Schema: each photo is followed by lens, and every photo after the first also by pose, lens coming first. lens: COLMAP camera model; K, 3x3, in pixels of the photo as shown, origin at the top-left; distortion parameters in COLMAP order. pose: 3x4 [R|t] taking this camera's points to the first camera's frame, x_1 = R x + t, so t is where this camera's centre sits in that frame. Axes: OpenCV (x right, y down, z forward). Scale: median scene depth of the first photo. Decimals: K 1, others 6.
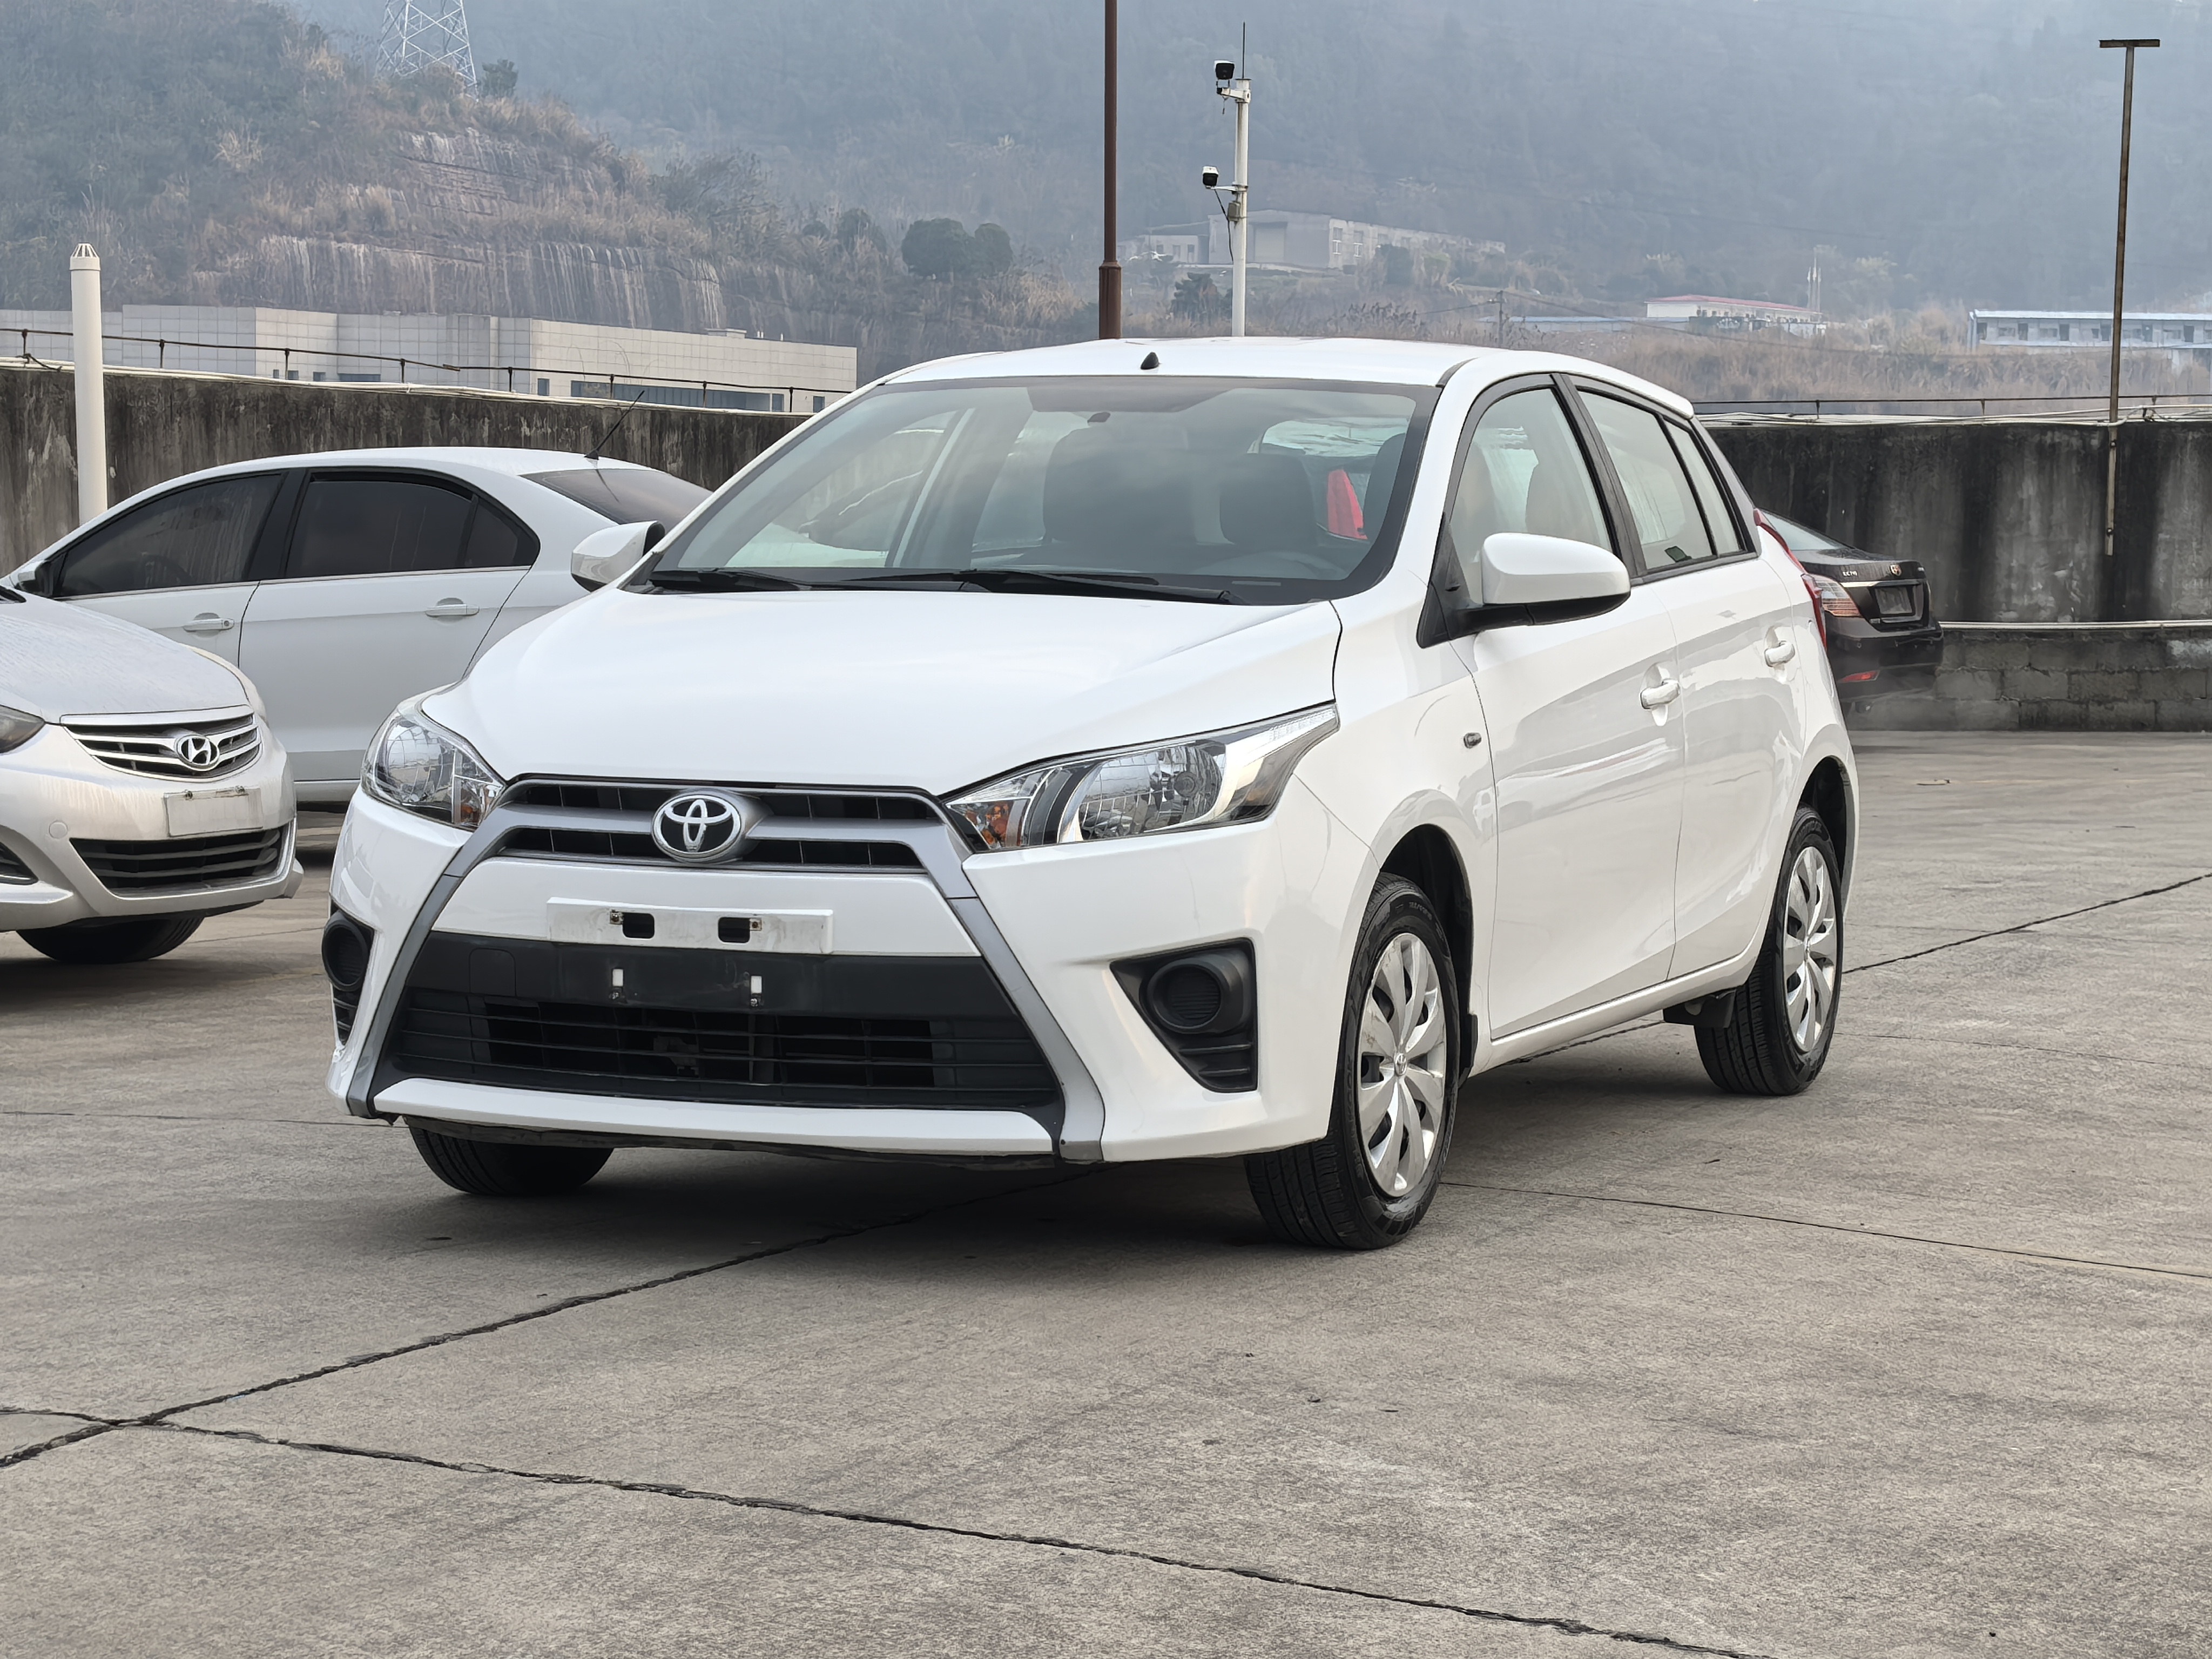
lens RADIAL K [[5094.4, 0, 1187.2], [0, 5094.4, 826.2], [0, 0, 1]] dist [0.471001, -2.550211]
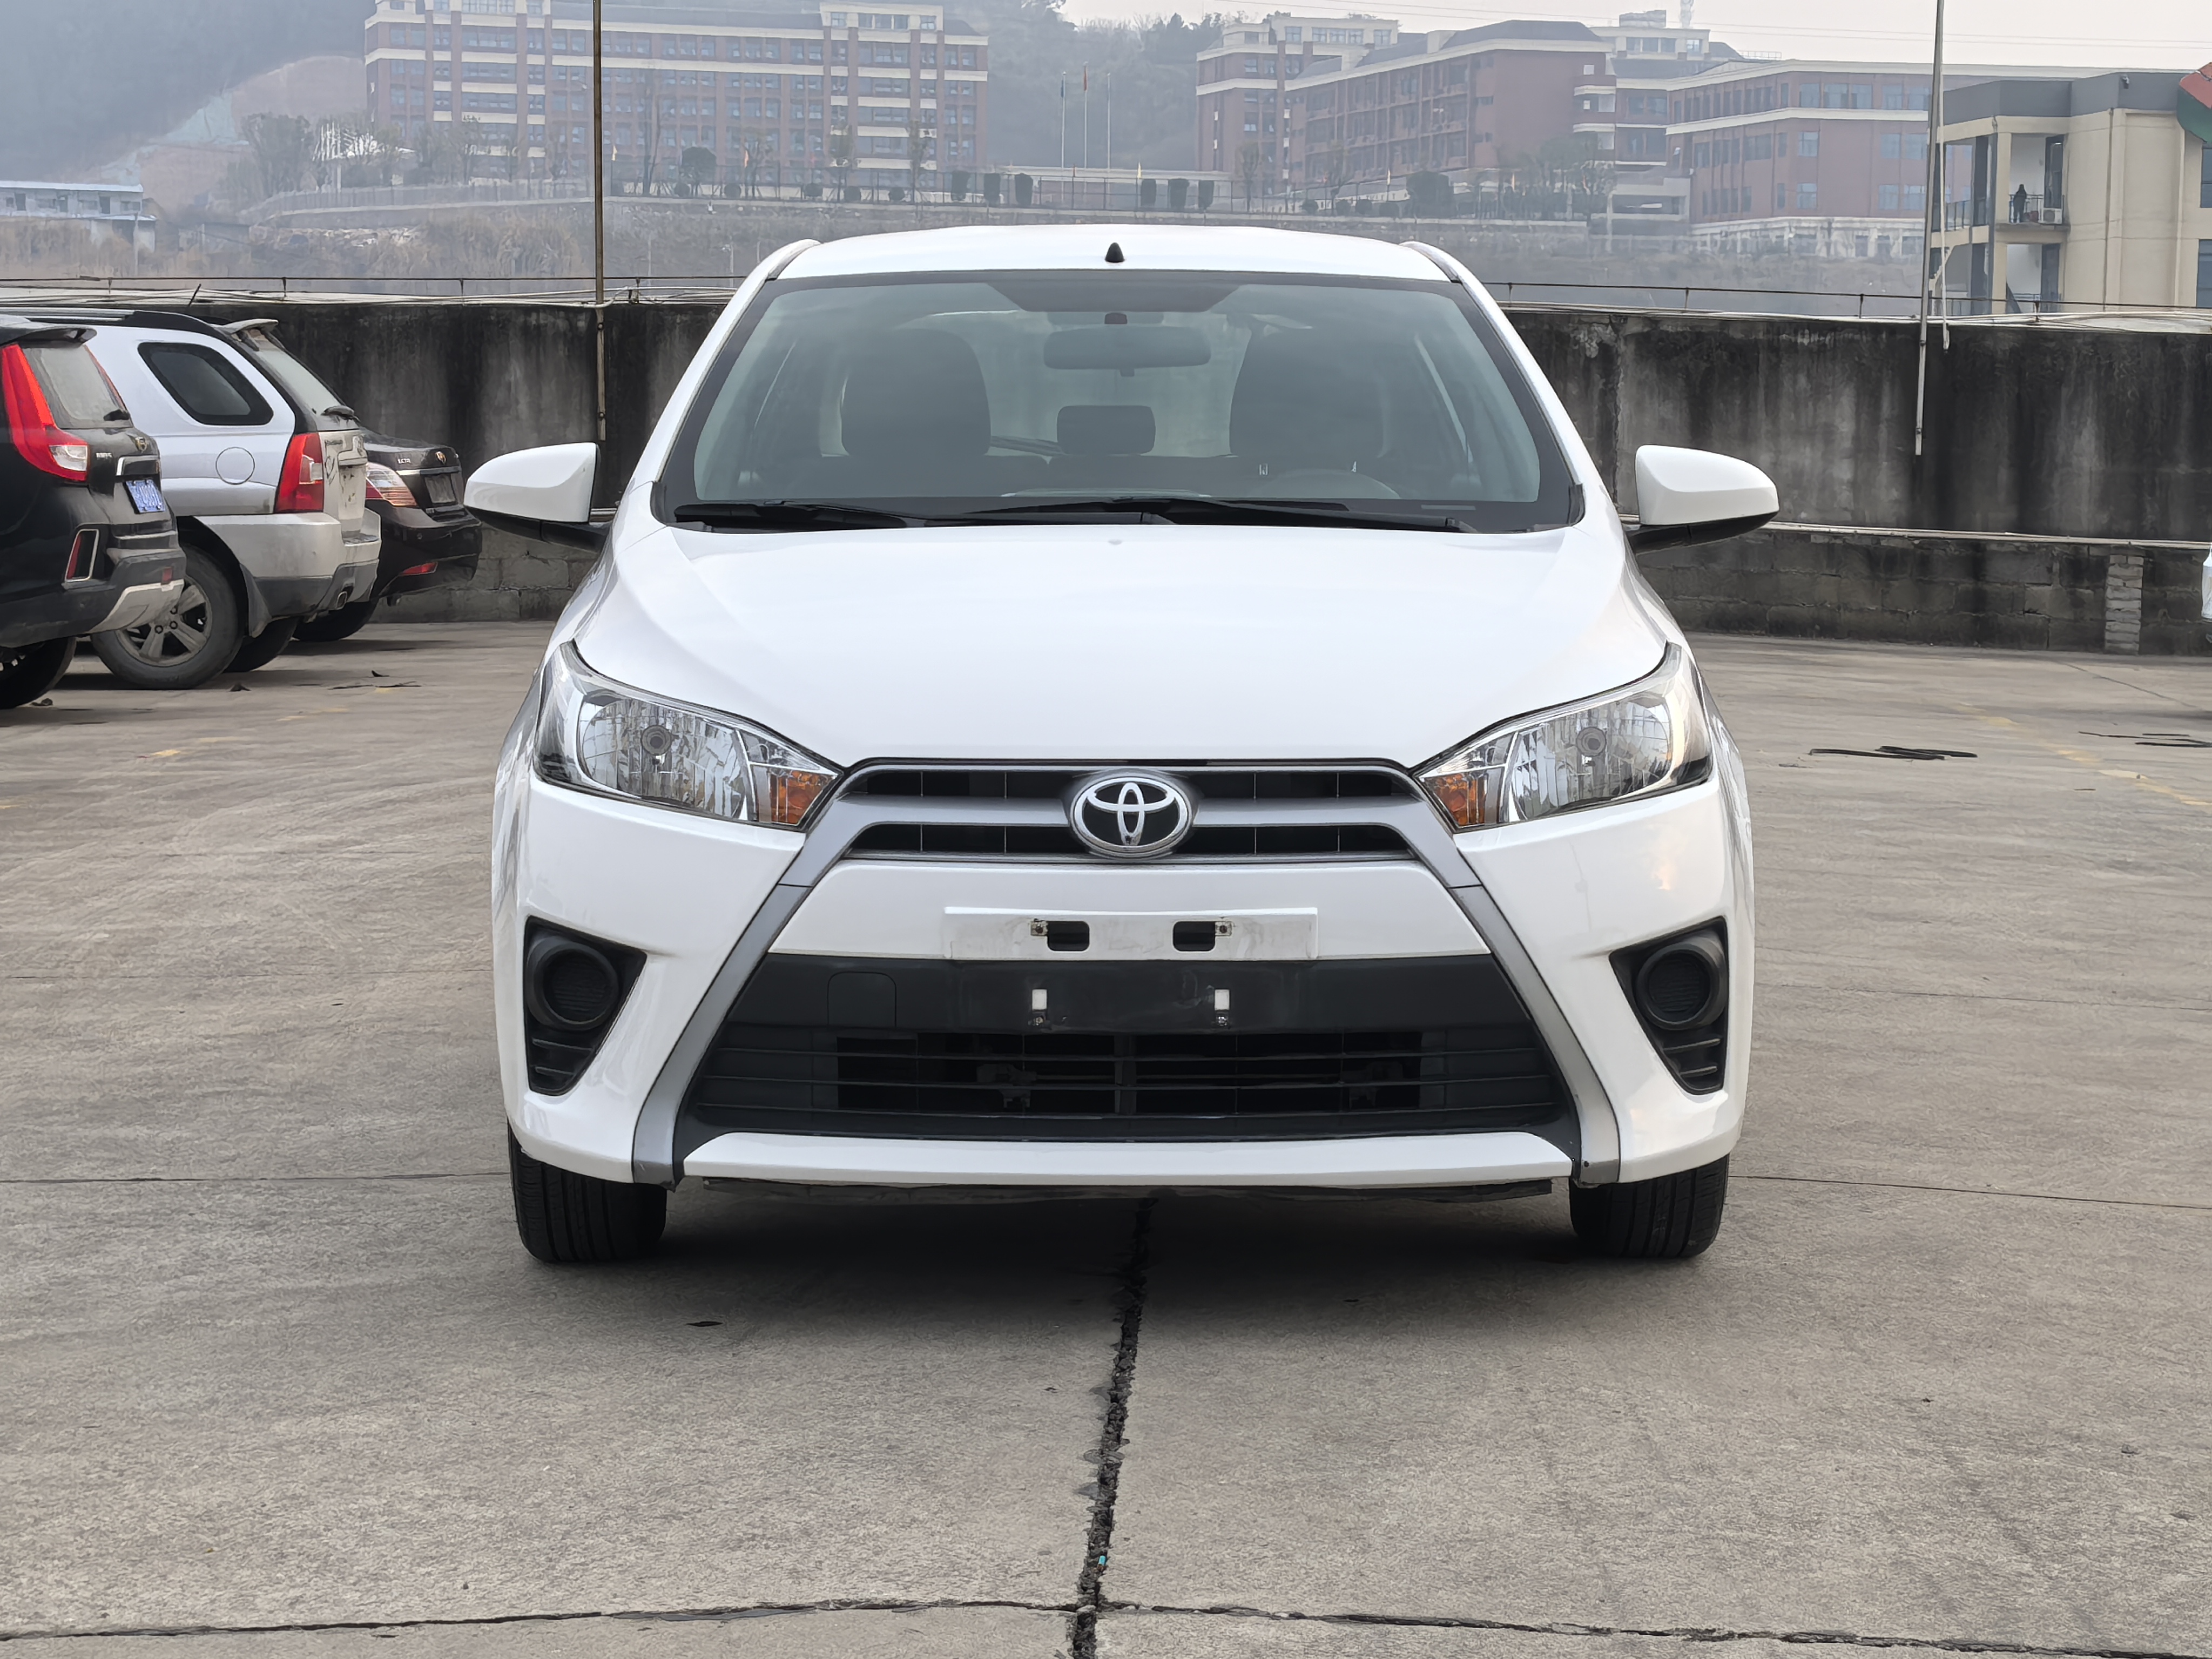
lens RADIAL K [[5094.4, 0, 1187.2], [0, 5094.4, 826.2], [0, 0, 1]] dist [0.471001, -2.550211]
pose [[0.922778, -0.042753, 0.382954, -0.403980], [0.033424, 0.998961, 0.030985, -0.023483], [-0.383880, -0.015793, 0.923248, 0.222801]]
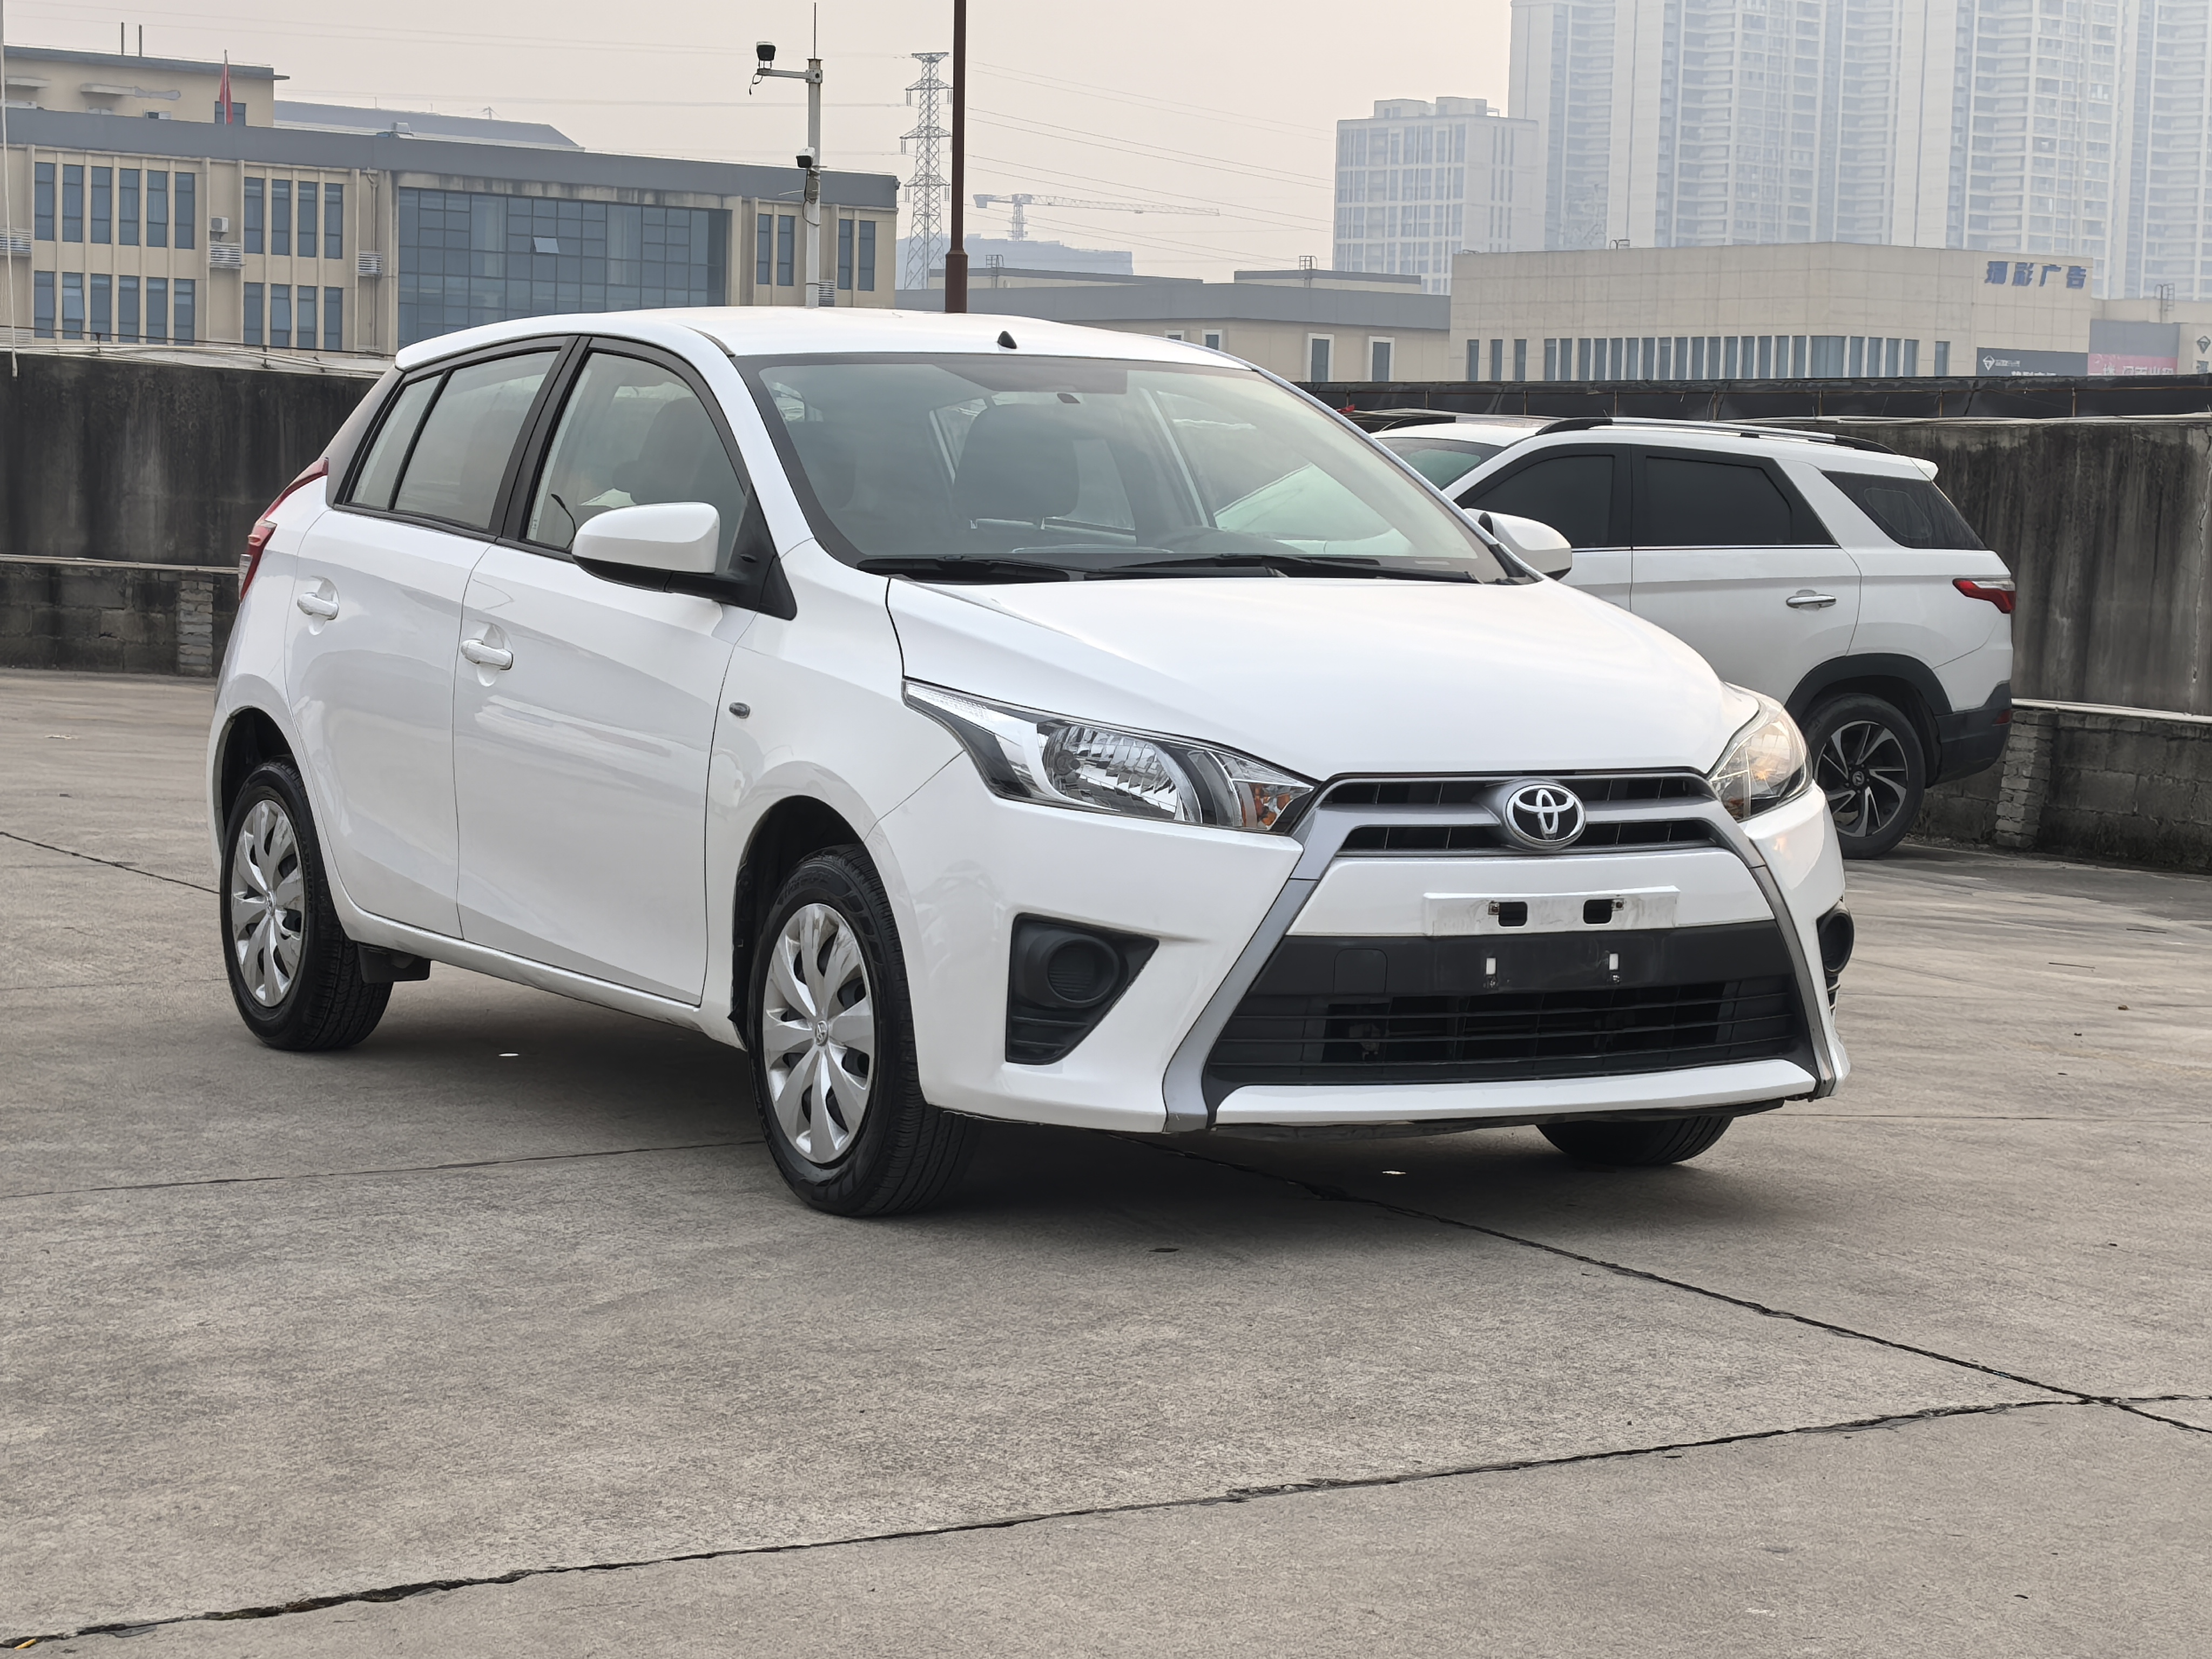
lens RADIAL K [[5094.4, 0, 1187.2], [0, 5094.4, 826.2], [0, 0, 1]] dist [0.471001, -2.550211]
pose [[0.629760, -0.059324, 0.774521, -0.937246], [0.038102, 0.998238, 0.045479, -0.047255], [-0.775855, 0.000870, 0.630911, 0.398504]]
